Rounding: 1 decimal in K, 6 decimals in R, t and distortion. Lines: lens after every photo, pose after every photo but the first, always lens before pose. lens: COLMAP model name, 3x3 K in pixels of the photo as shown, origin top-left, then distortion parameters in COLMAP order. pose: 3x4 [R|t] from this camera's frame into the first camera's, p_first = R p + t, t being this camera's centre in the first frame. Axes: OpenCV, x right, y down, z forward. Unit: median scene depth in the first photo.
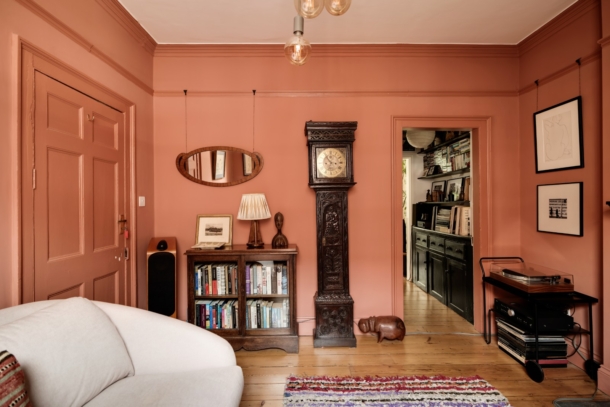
lens RADIAL K [[294.3, 0, 307.3], [0, 294.3, 196.4], [0, 0, 1]] dist [0.000119, 0.000113]
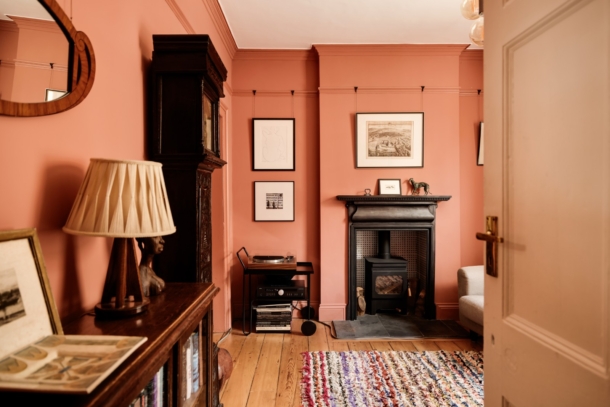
lens RADIAL K [[344.7, 0, 315.7], [0, 344.7, 194.3], [0, 0, 1]] dist [-0.000993, 0.000030]
pose [[0.022211, 0.006096, 0.999735, -0.628092], [-0.018089, 0.999820, -0.005694, 0.017451], [-0.999590, -0.017958, 0.022318, 0.816267]]
